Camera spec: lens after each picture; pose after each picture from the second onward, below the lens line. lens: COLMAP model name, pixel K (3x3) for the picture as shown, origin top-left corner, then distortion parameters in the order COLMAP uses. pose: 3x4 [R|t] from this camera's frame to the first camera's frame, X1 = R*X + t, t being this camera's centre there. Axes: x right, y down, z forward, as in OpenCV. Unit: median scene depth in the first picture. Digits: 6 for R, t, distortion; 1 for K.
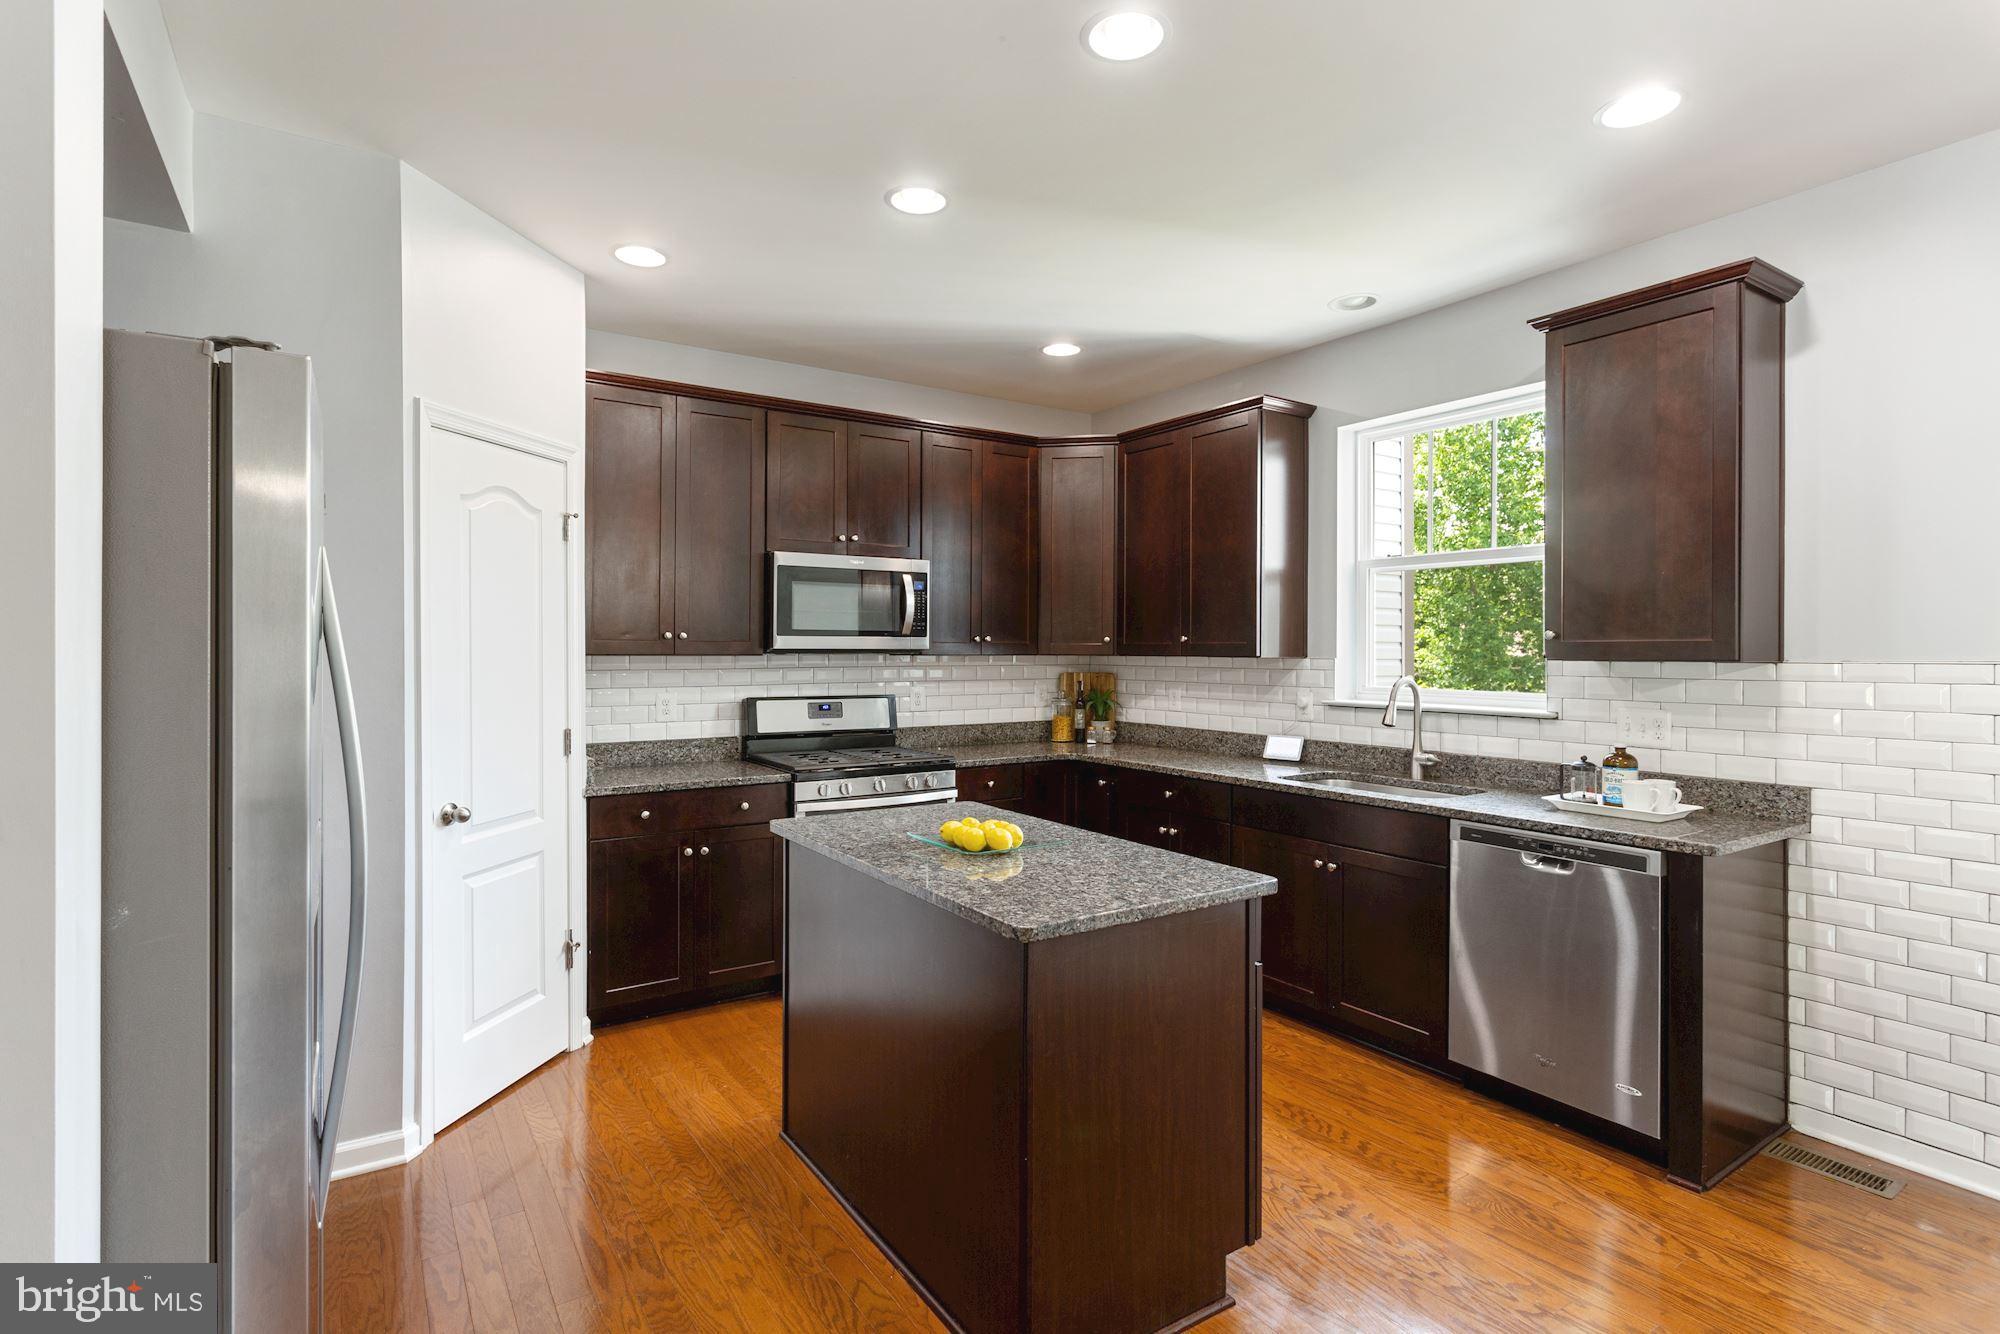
lens RADIAL K [[970.0, 0, 988.4], [0, 970.0, 658.5], [0, 0, 1]] dist [-0.000418, -0.000253]
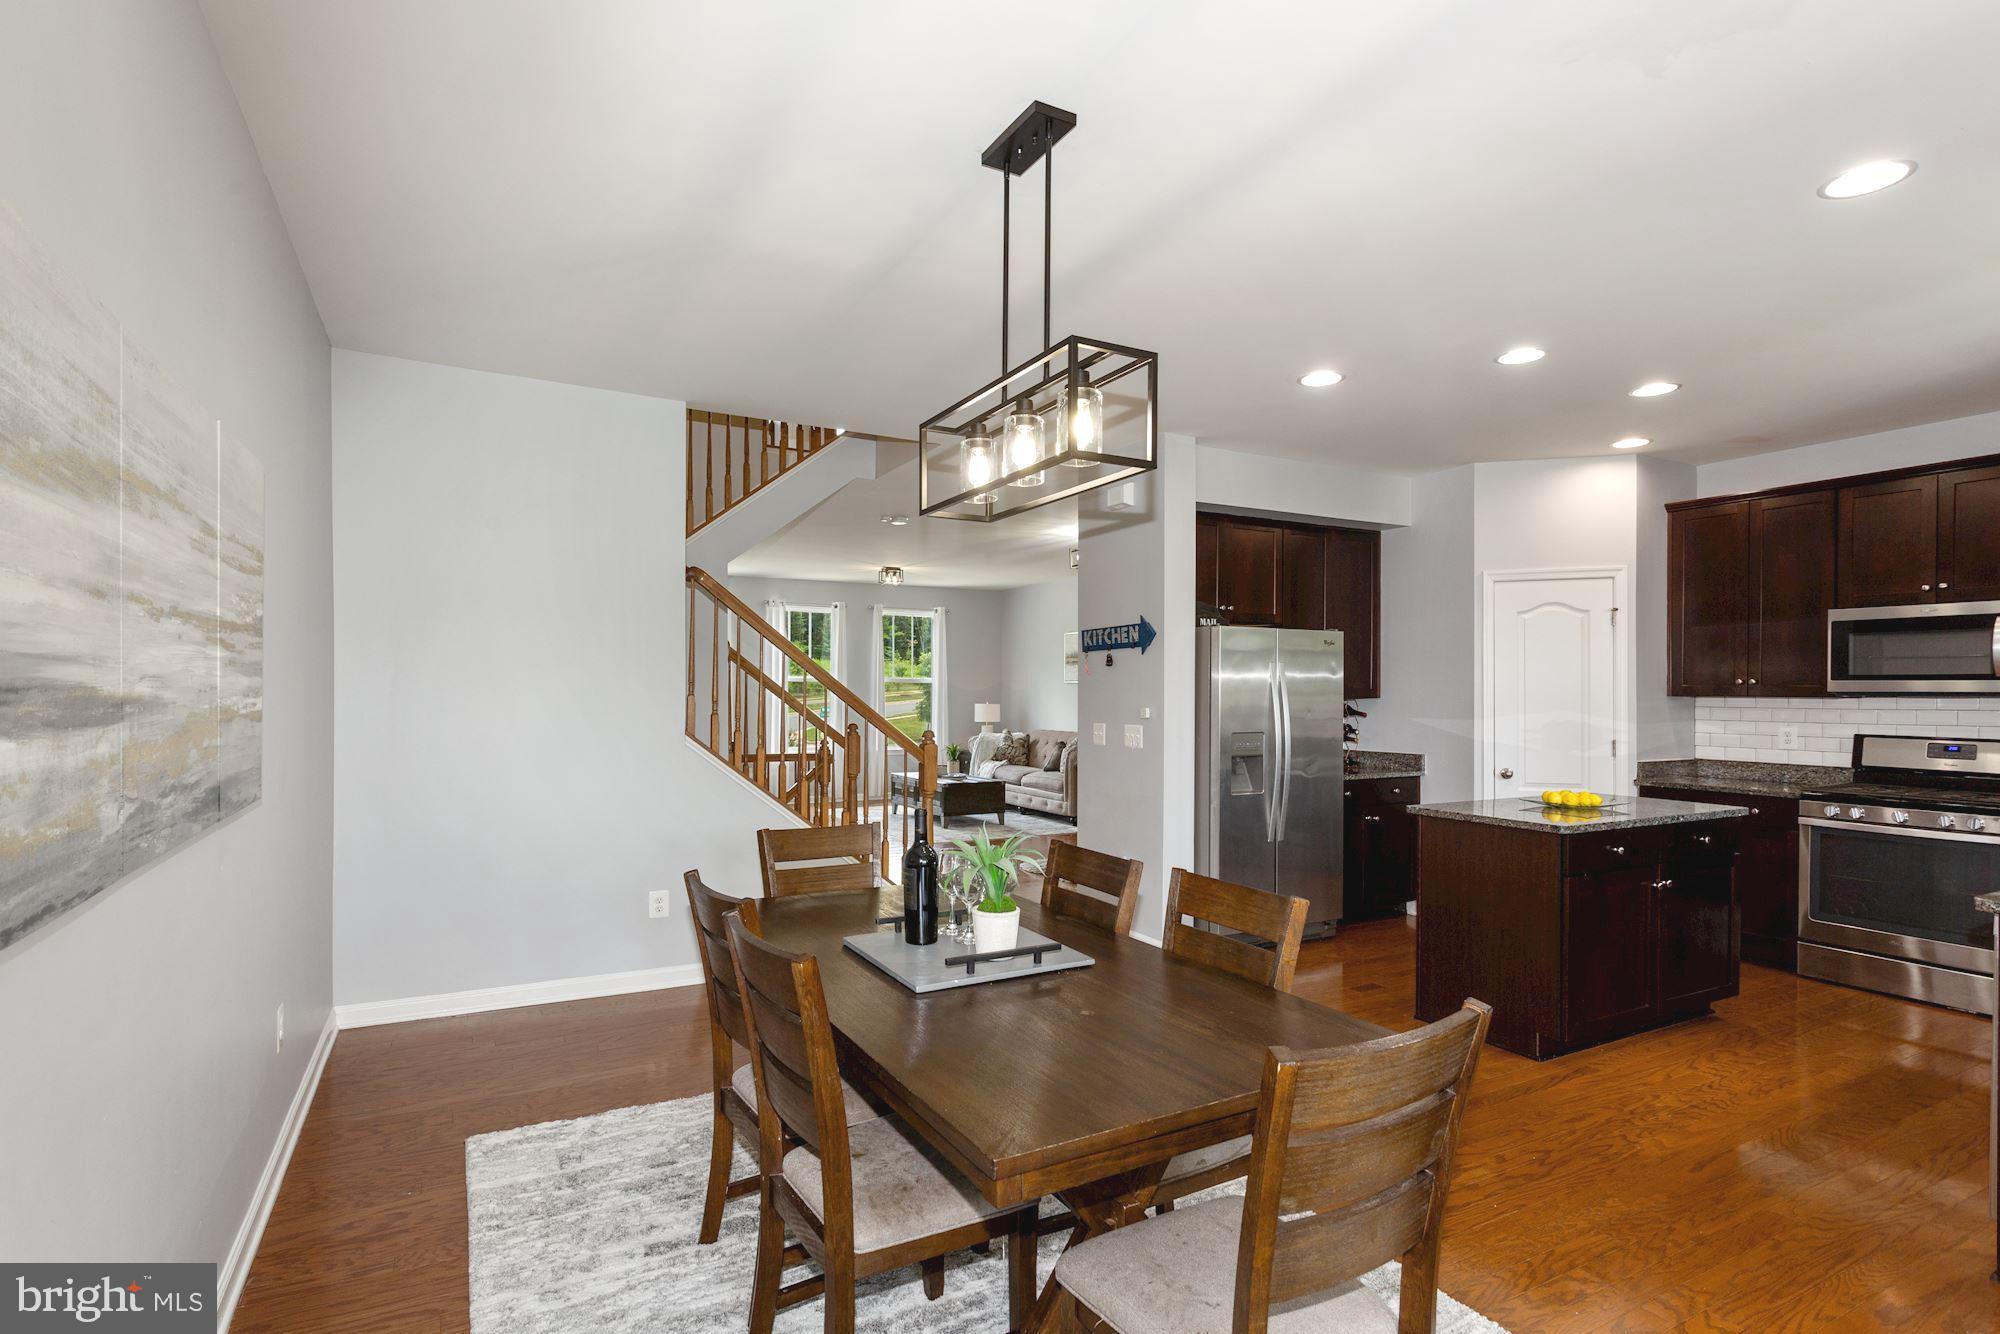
lens RADIAL K [[972.6, 0, 988.0], [0, 972.6, 691.9], [0, 0, 1]] dist [0.004826, 0.001569]
pose [[-0.089401, -0.000461, -0.995996, 1.068649], [-0.015640, 0.999877, 0.000941, 0.005273], [0.995873, 0.015661, -0.089397, 0.076972]]
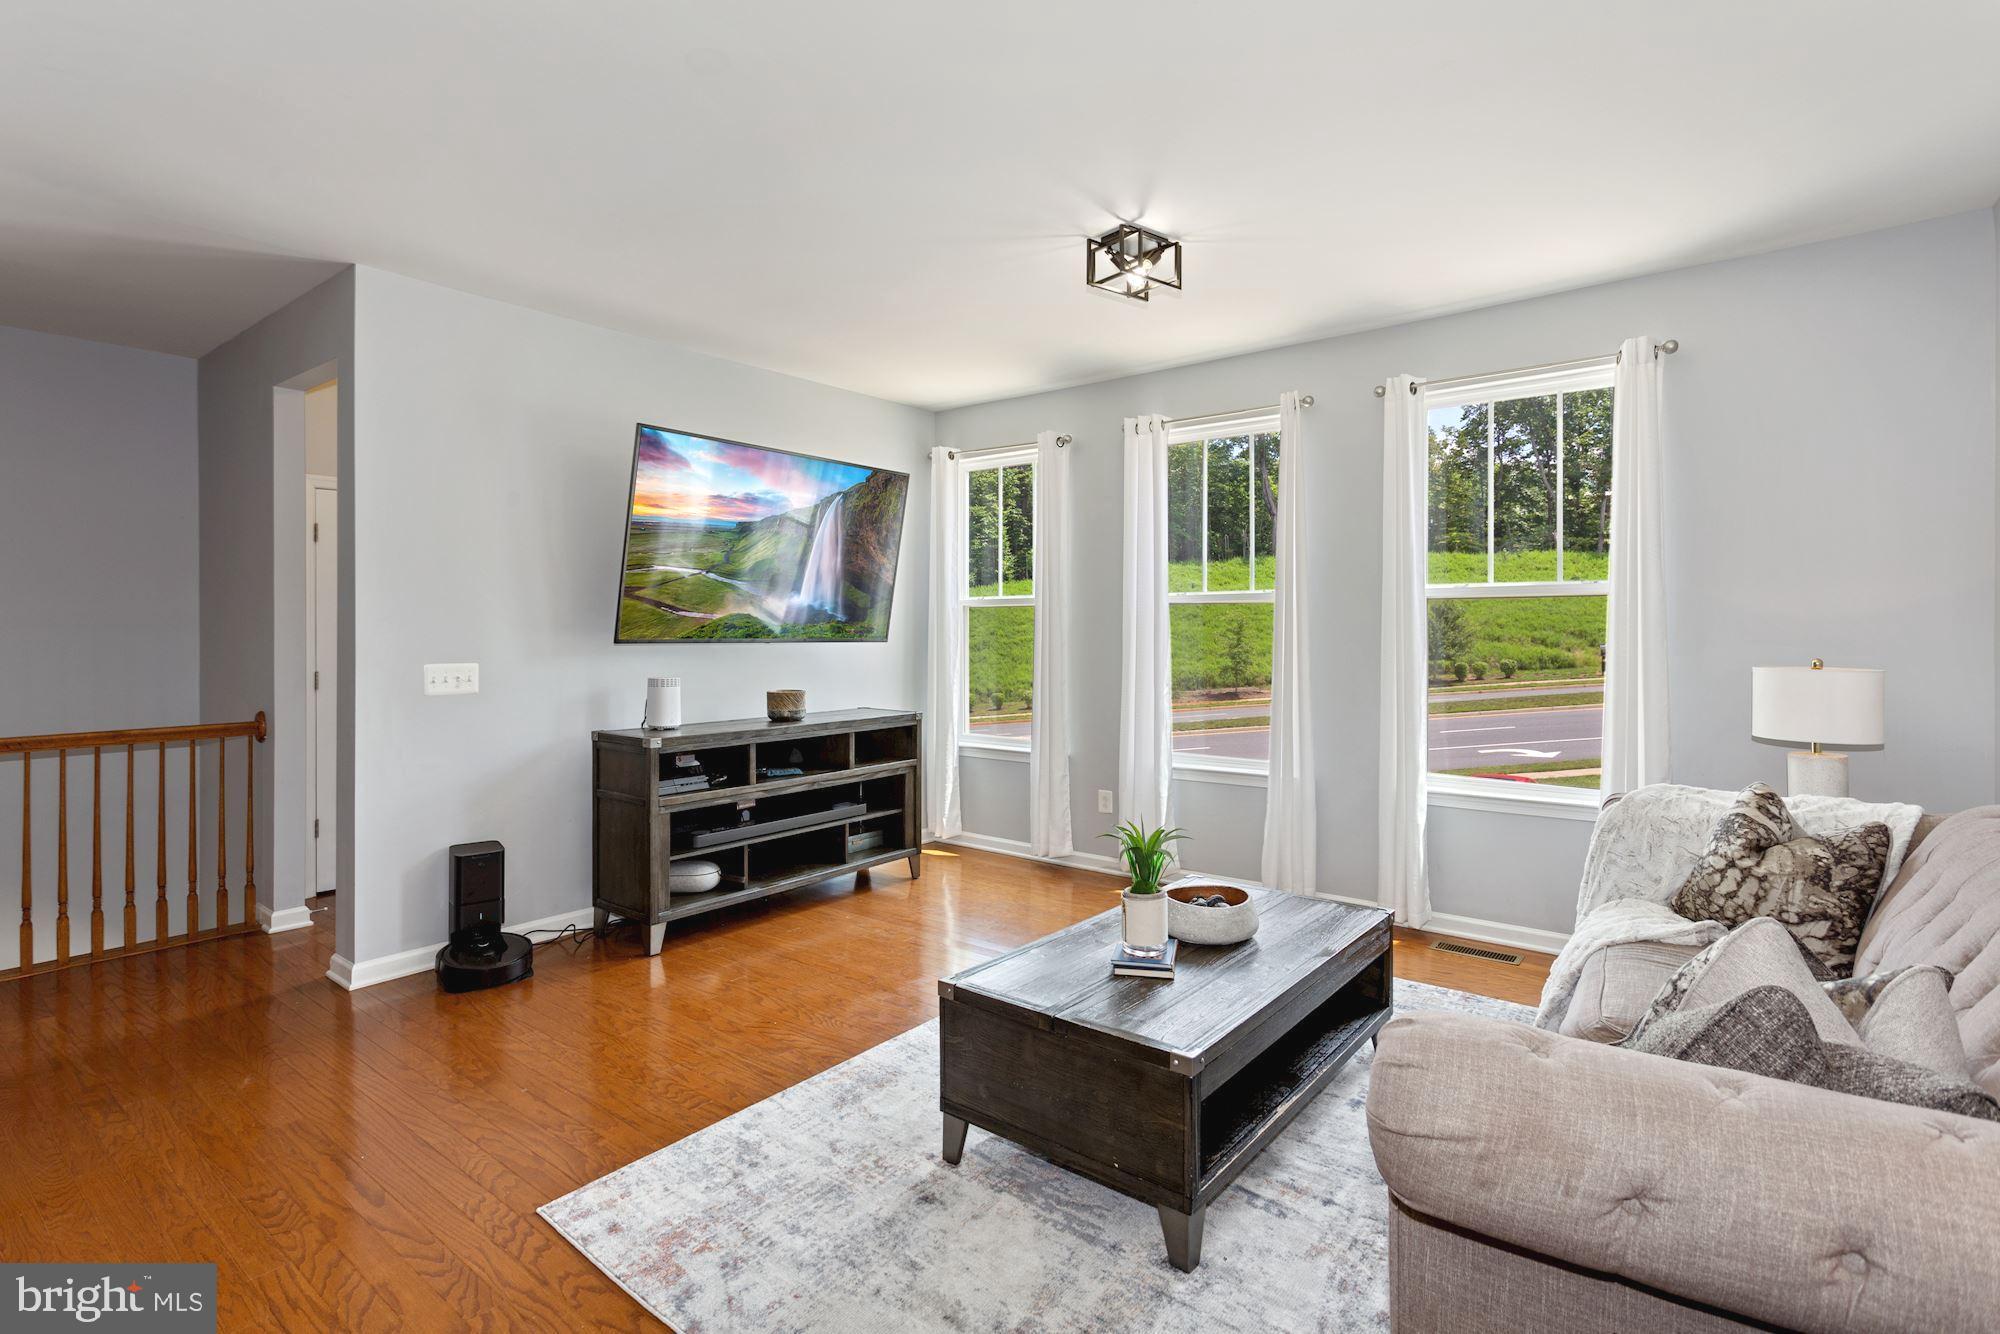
lens RADIAL K [[974.0, 0, 982.1], [0, 974.0, 626.2], [0, 0, 1]] dist [0.001759, -0.000256]
pose [[-0.953548, -0.000623, -0.301242, -1.182371], [-0.002295, 0.999984, 0.005198, 0.009420], [0.301234, 0.005648, -0.953534, 0.350783]]
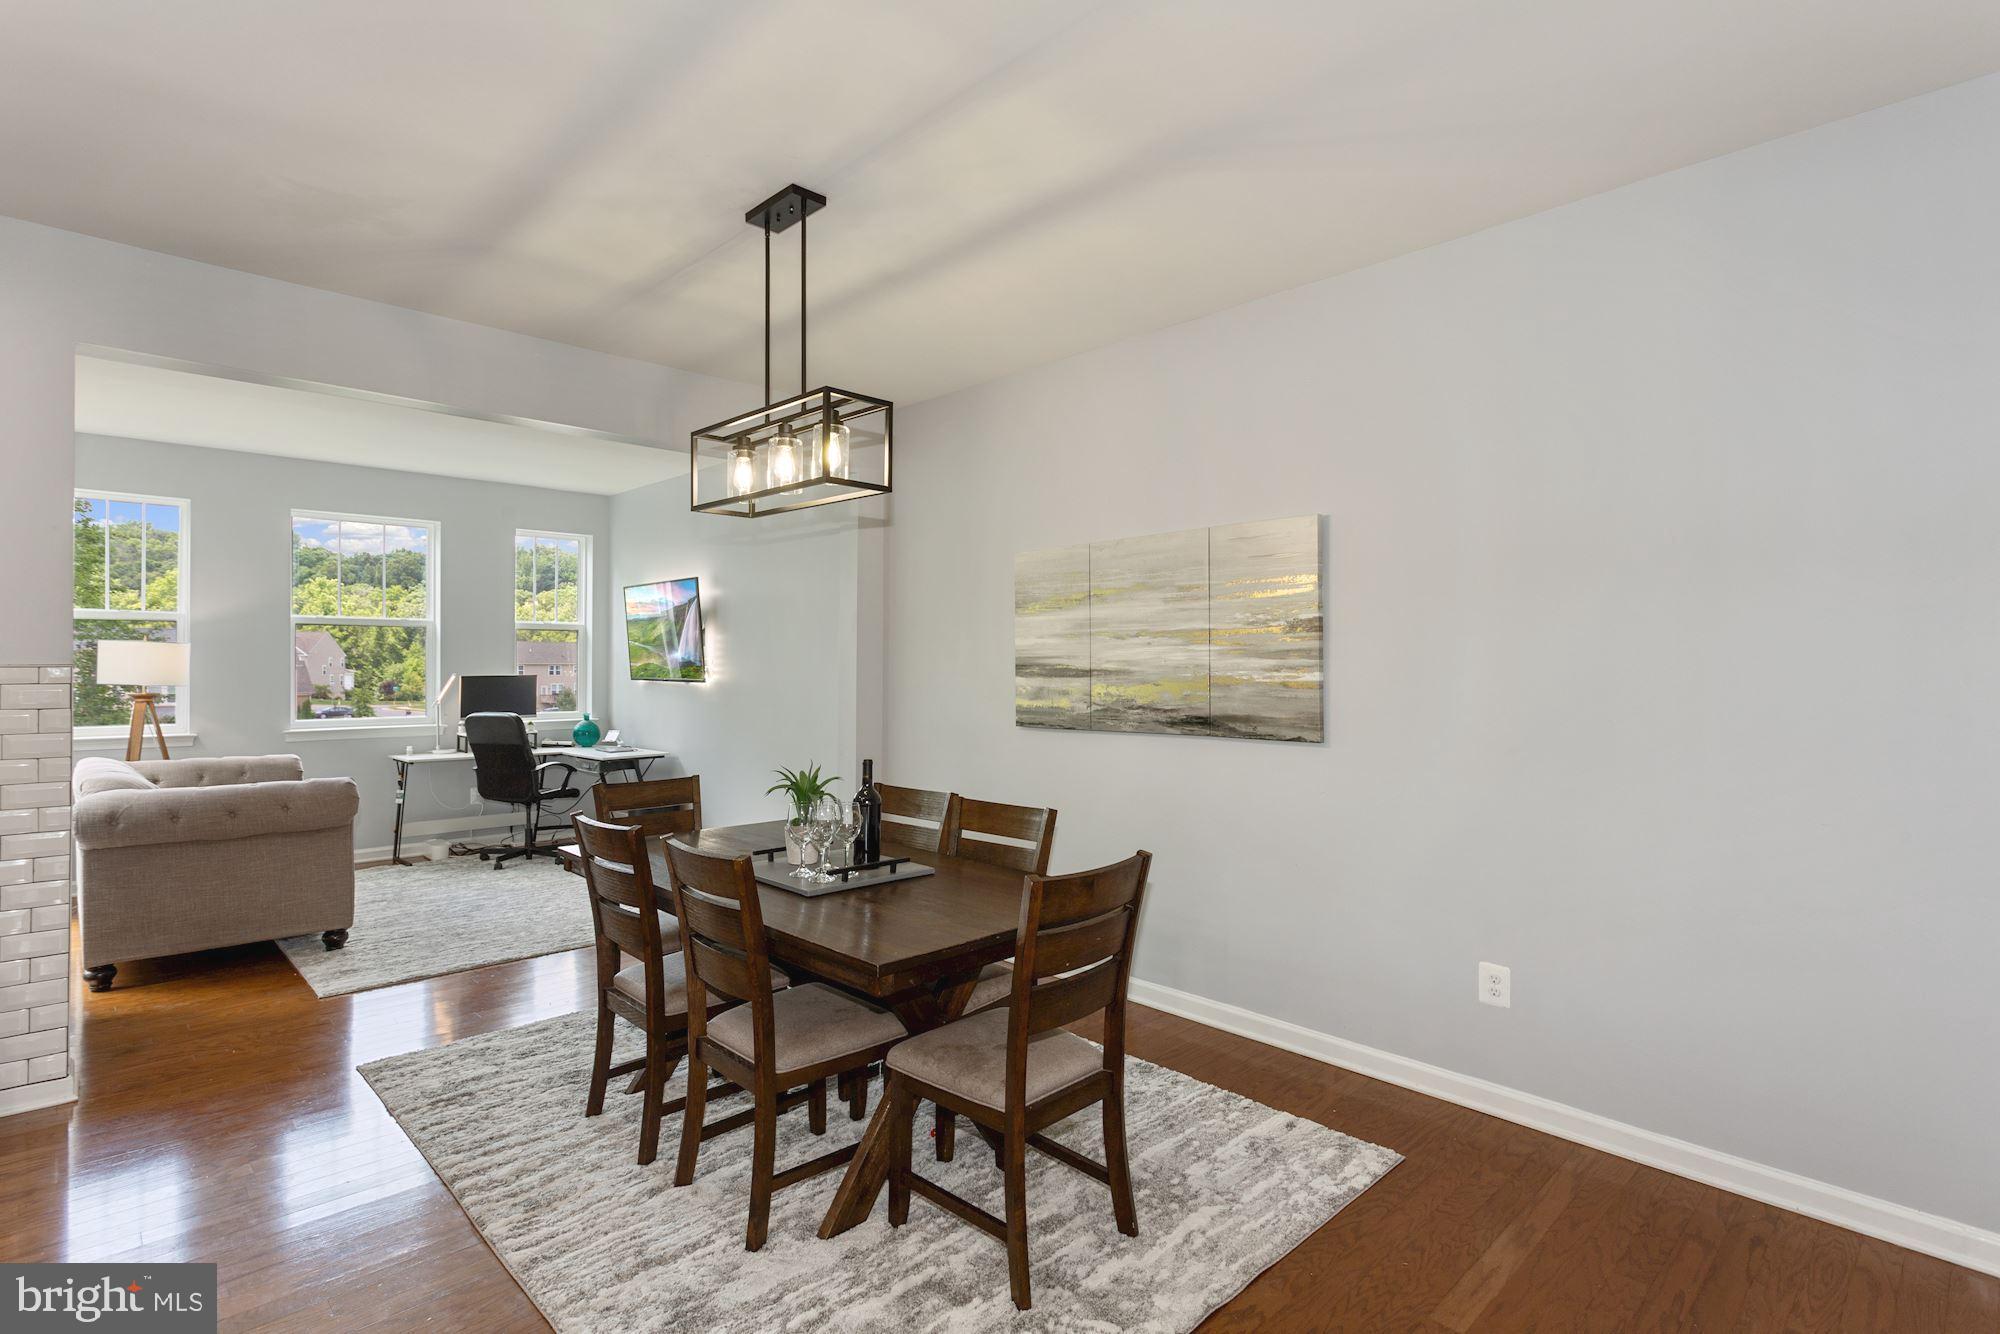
lens RADIAL K [[977.8, 0, 977.4], [0, 977.8, 661.8], [0, 0, 1]] dist [0.000447, 0.000052]
pose [[-0.173199, 0.000630, 0.984887, -0.224912], [0.006014, 0.999982, 0.000418, 0.003892], [-0.984869, 0.005995, -0.173199, 0.035080]]
